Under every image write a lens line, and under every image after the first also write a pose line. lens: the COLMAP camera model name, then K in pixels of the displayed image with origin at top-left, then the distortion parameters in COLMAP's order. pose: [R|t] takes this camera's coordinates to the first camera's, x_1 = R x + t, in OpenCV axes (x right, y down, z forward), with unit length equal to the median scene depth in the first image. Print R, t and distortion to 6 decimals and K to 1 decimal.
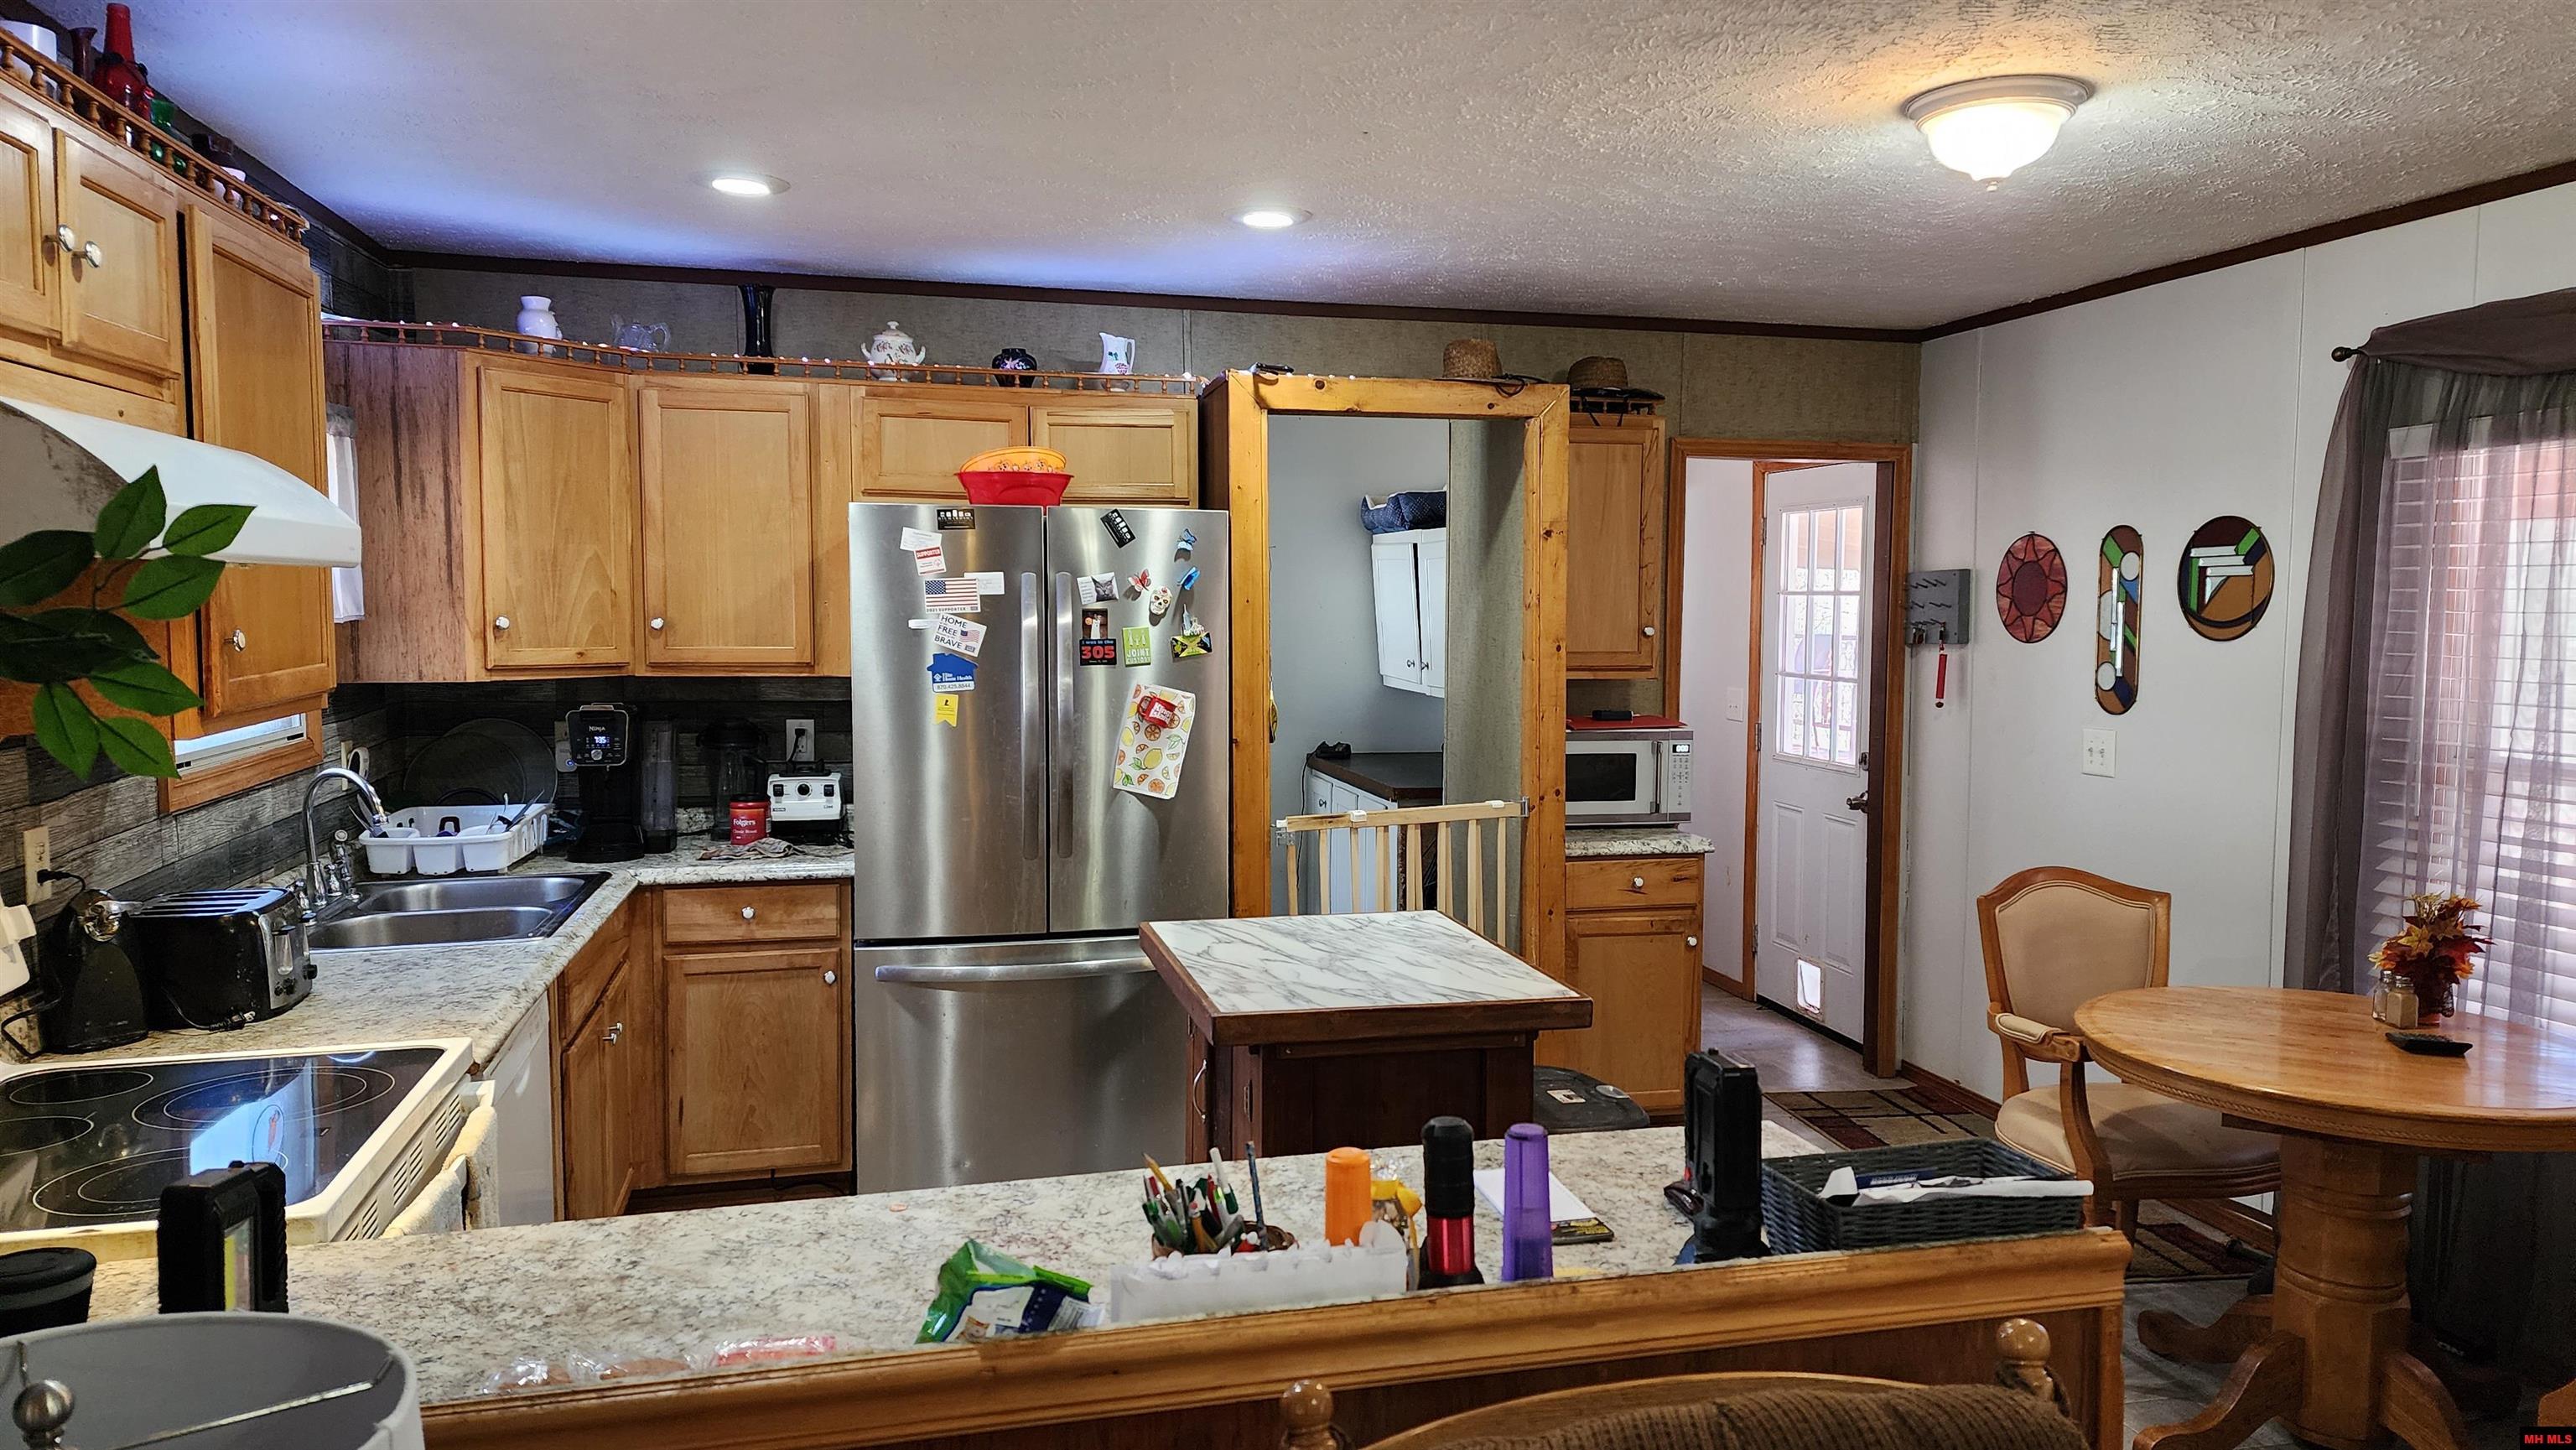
lens RADIAL K [[1707.4, 0, 1324.9], [0, 1707.4, 717.8], [0, 0, 1]] dist [0.085961, -0.081884]
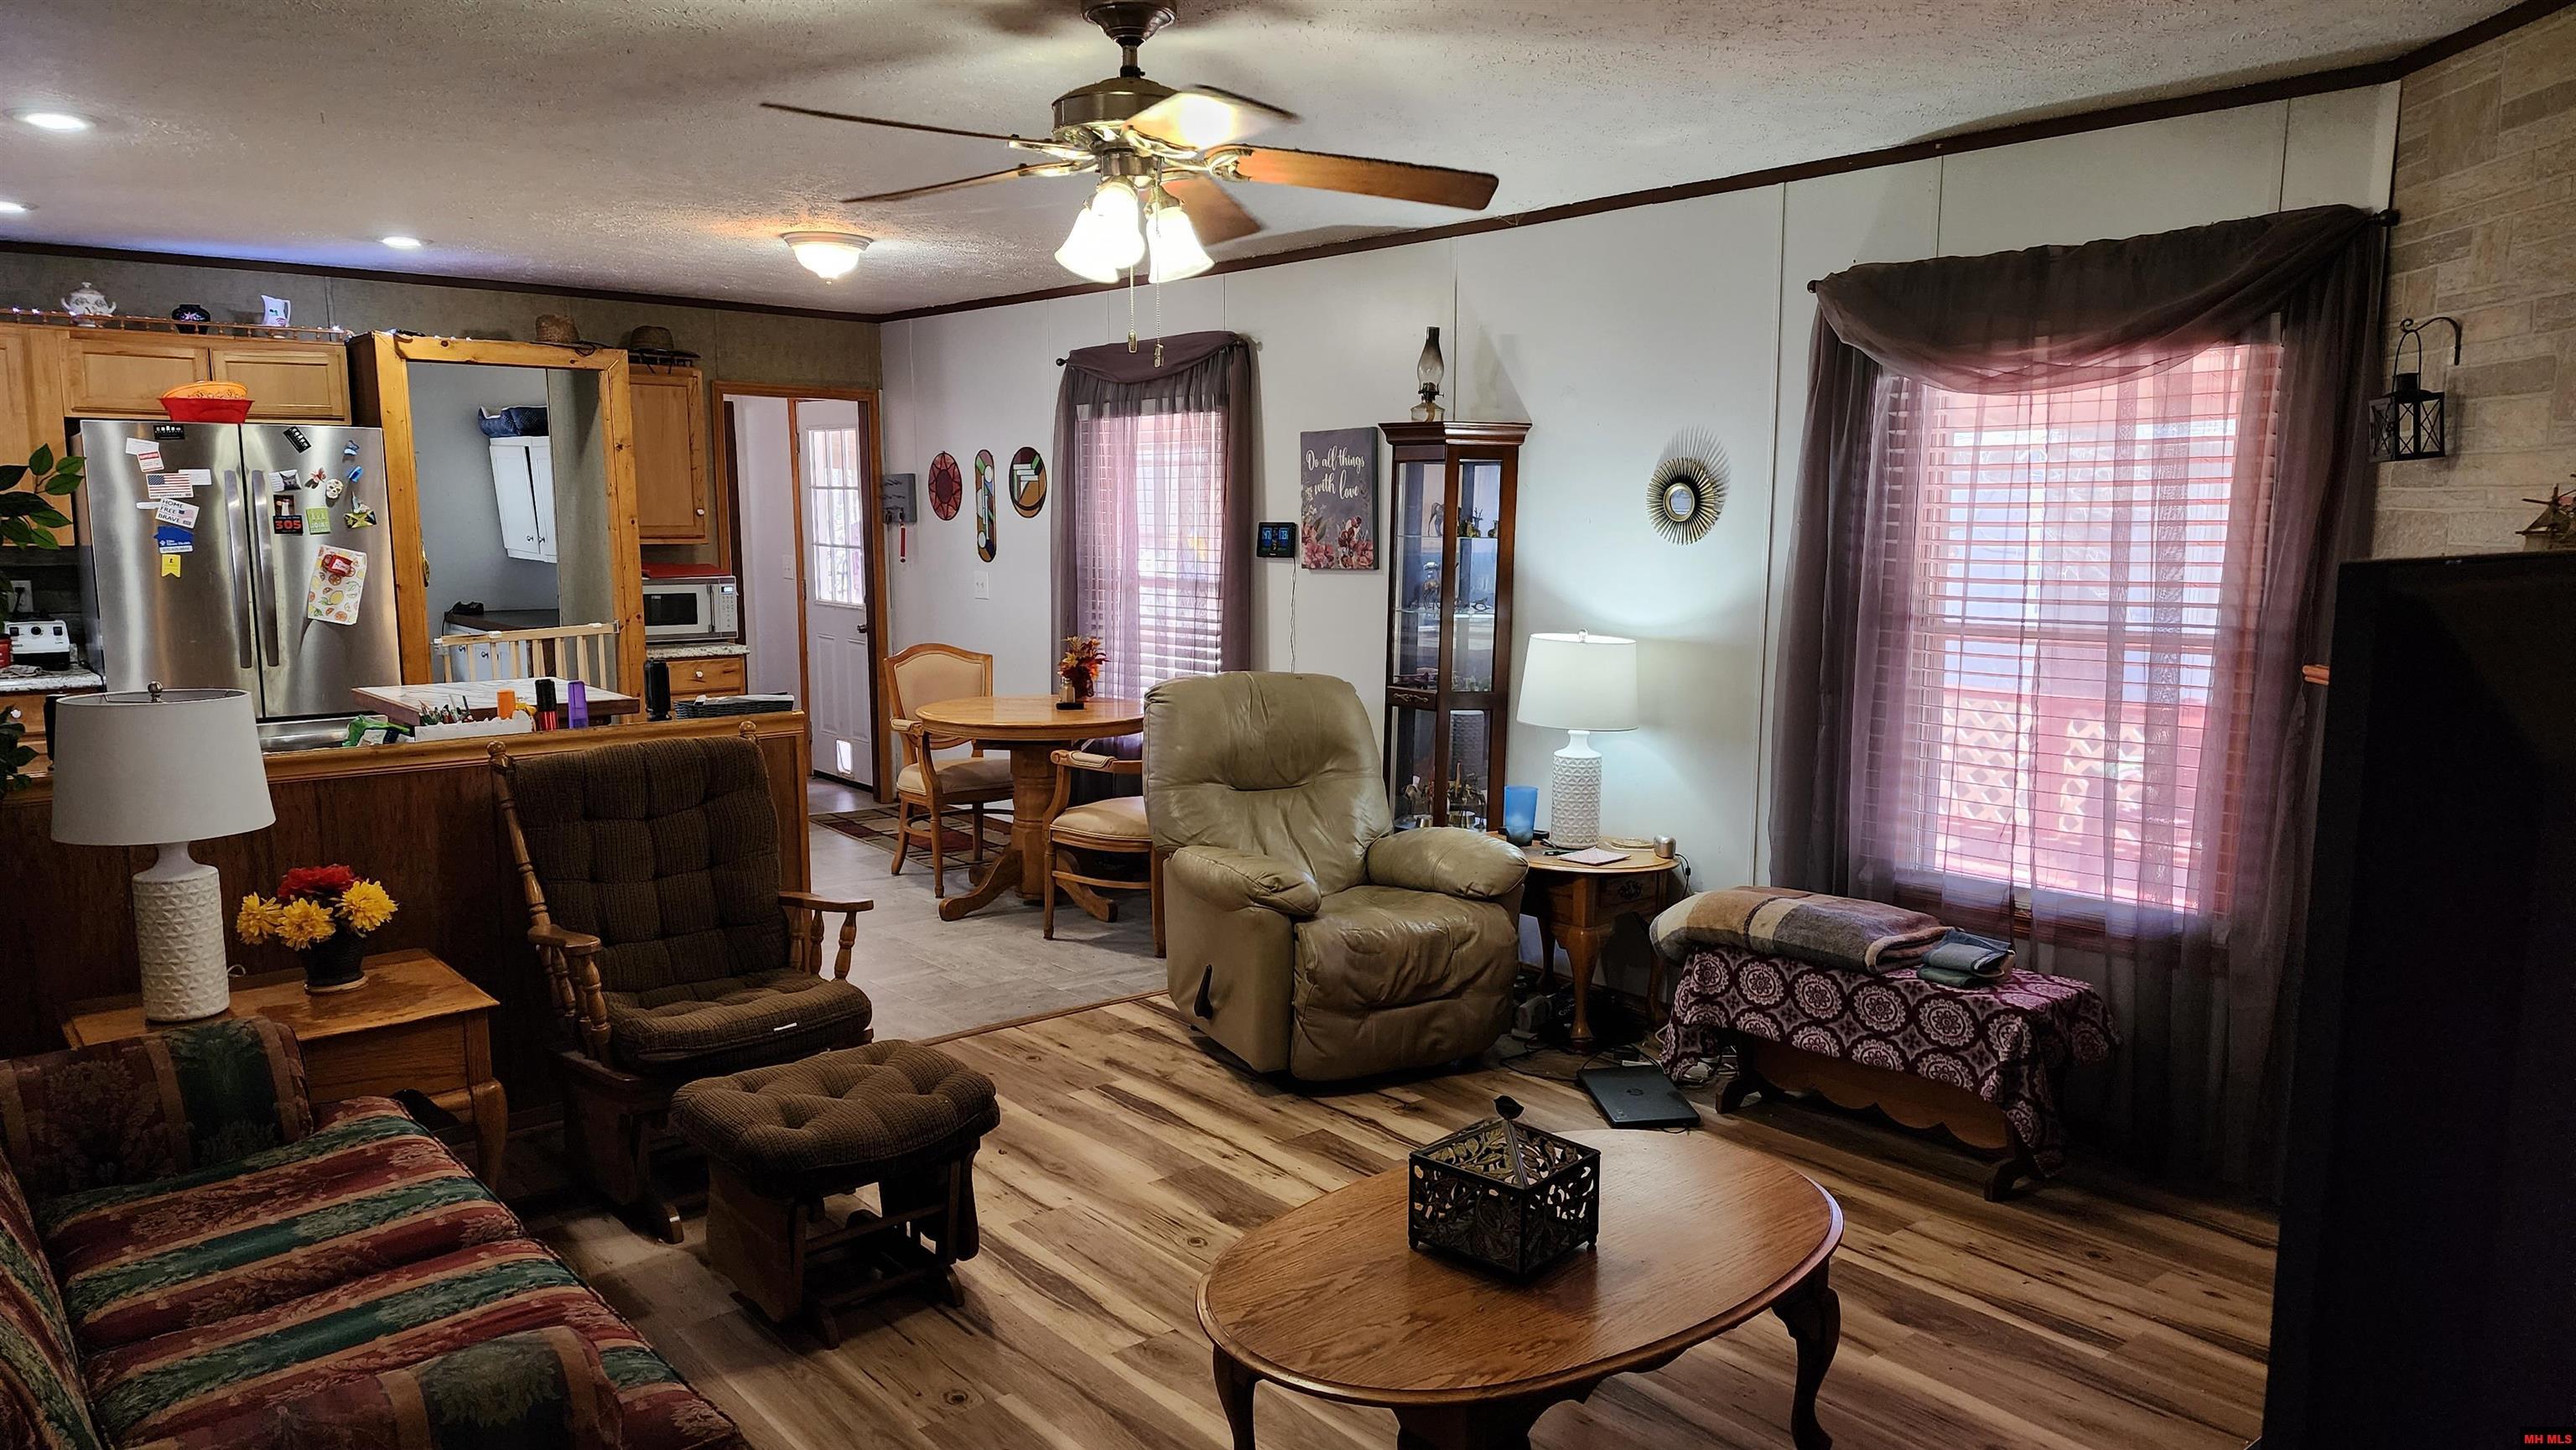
lens RADIAL K [[1707.4, 0, 1295.5], [0, 1707.4, 743.2], [0, 0, 1]] dist [0.085961, -0.081884]
pose [[0.896057, -0.064125, 0.439283, -0.025667], [0.030559, 0.996075, 0.083070, 0.047743], [-0.442886, -0.061012, 0.894500, -0.692818]]
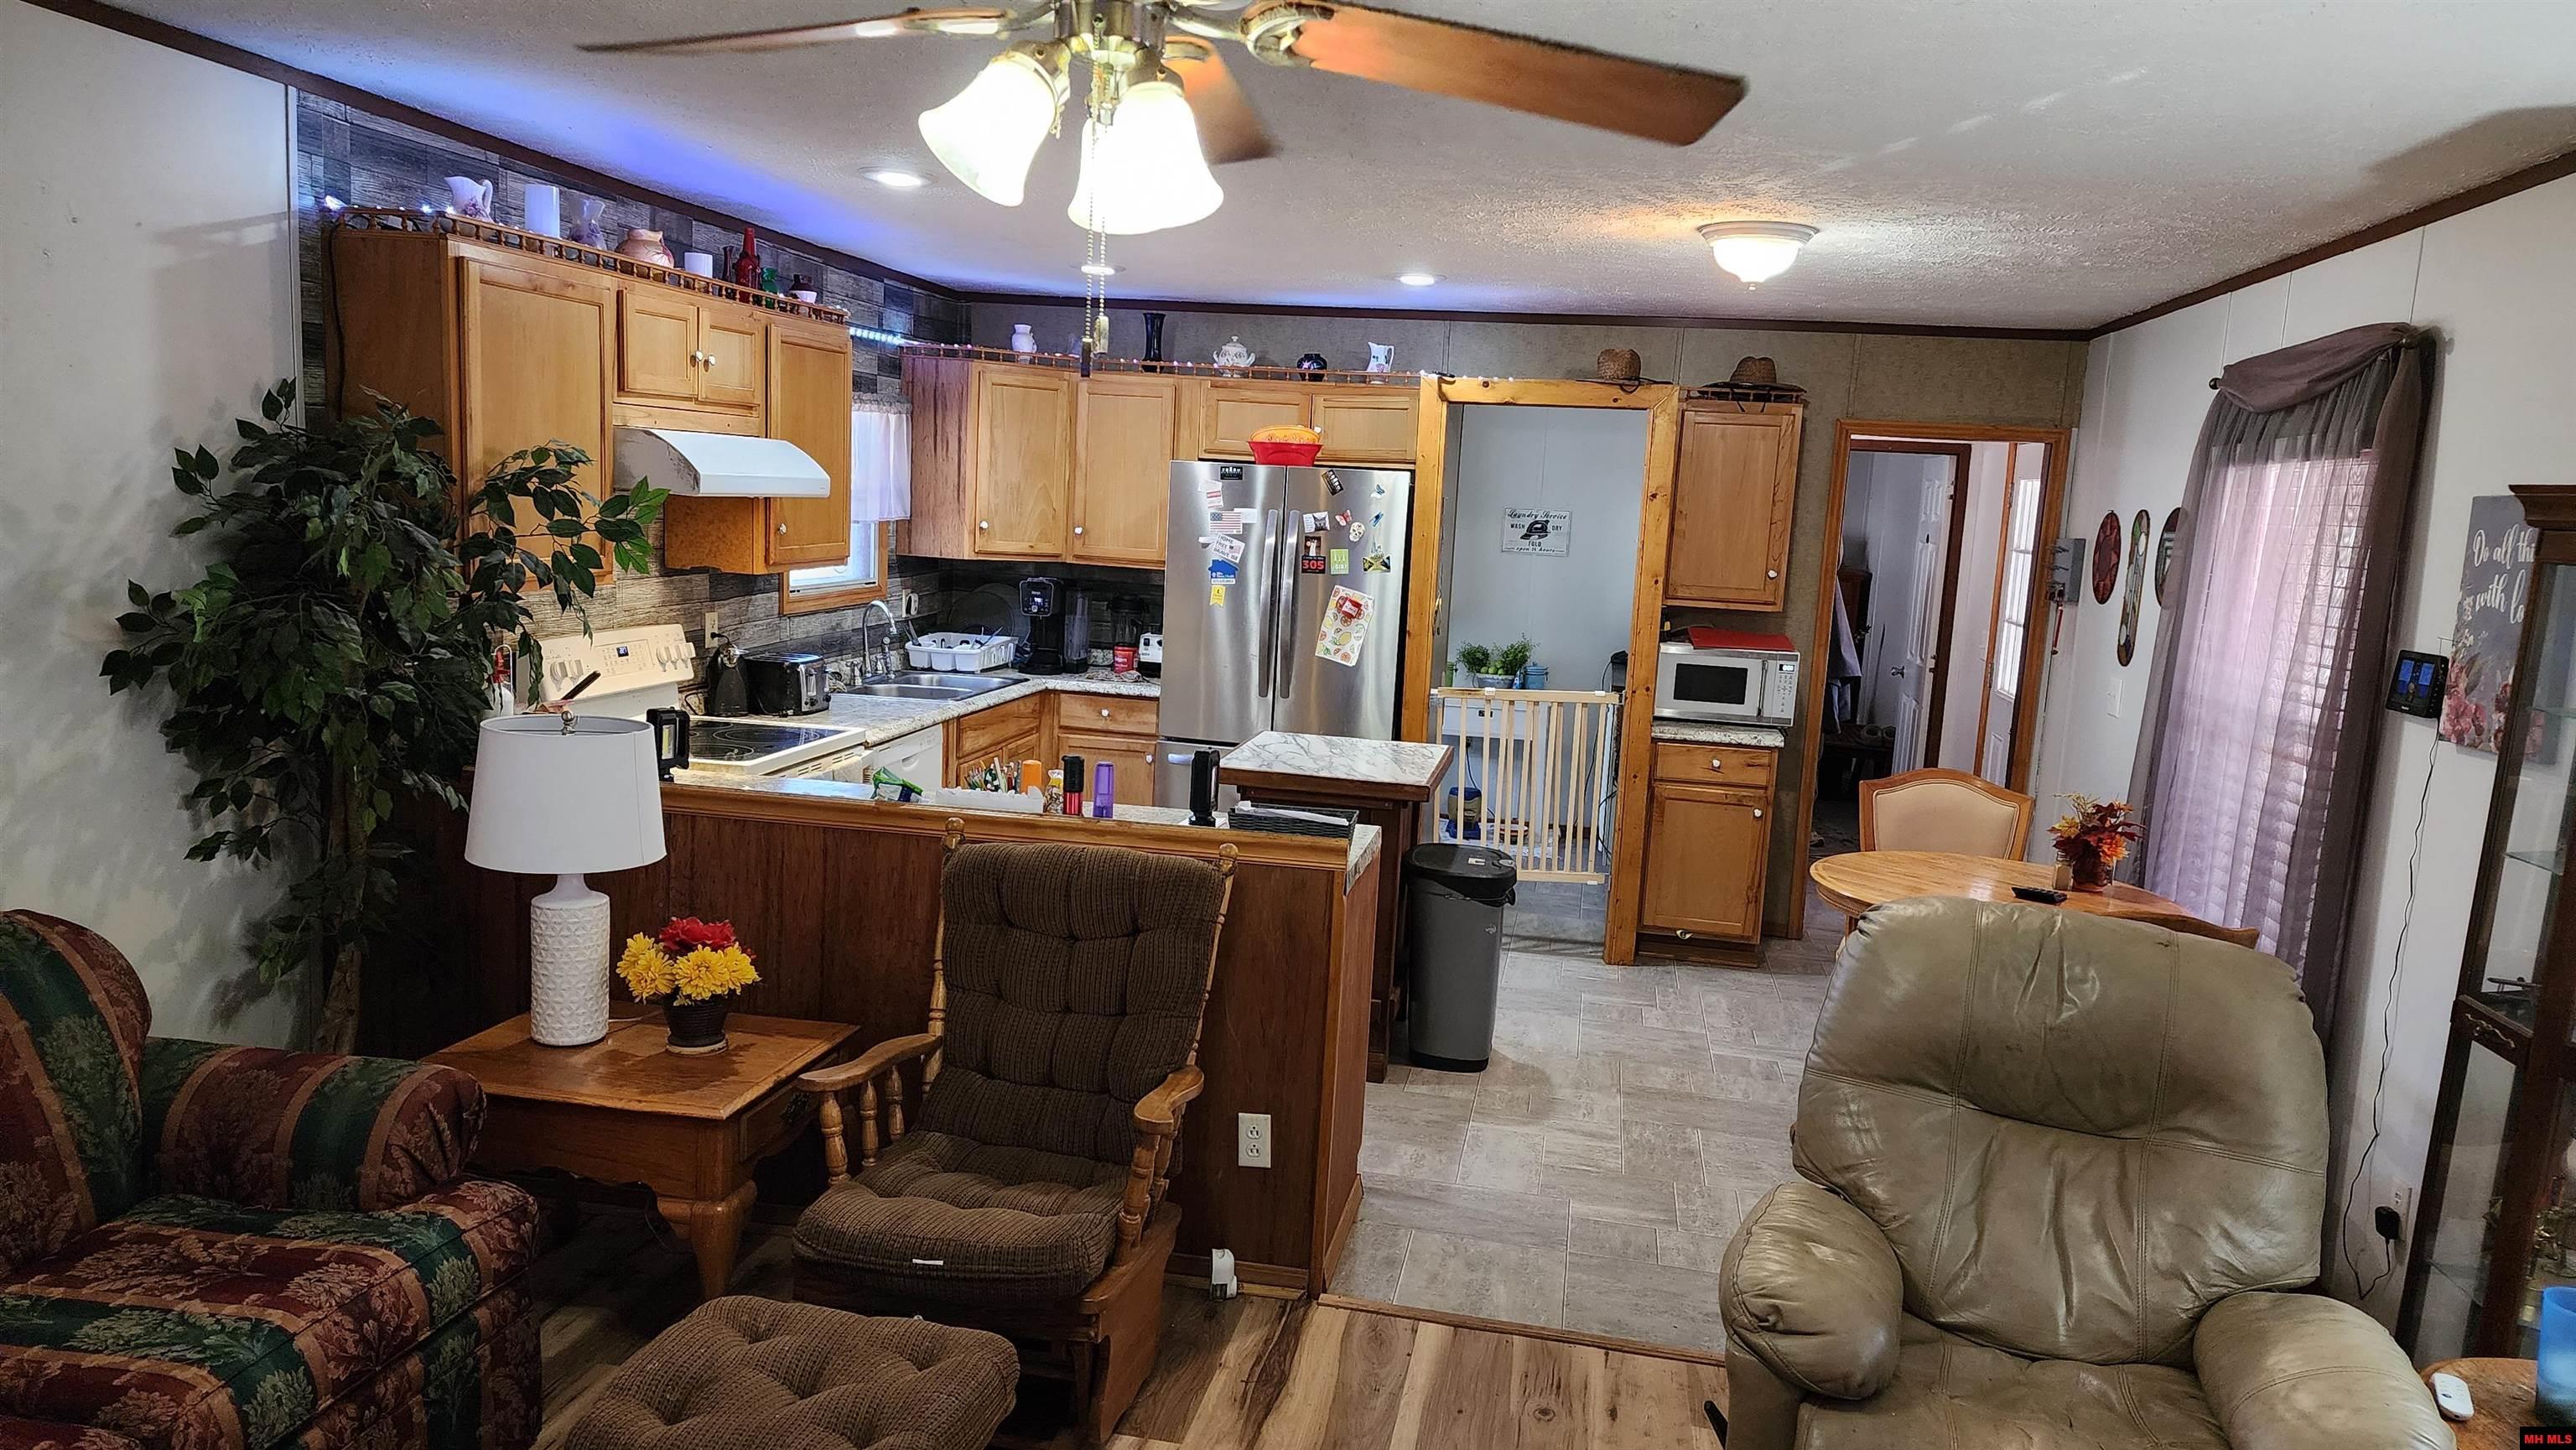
lens RADIAL K [[1707.4, 0, 1288.1], [0, 1707.4, 737.7], [0, 0, 1]] dist [0.085961, -0.081884]
pose [[0.908037, 0.101508, -0.406404, 0.448623], [-0.076930, 0.994104, 0.076413, 0.000248], [0.411765, -0.038121, 0.910493, -0.367155]]
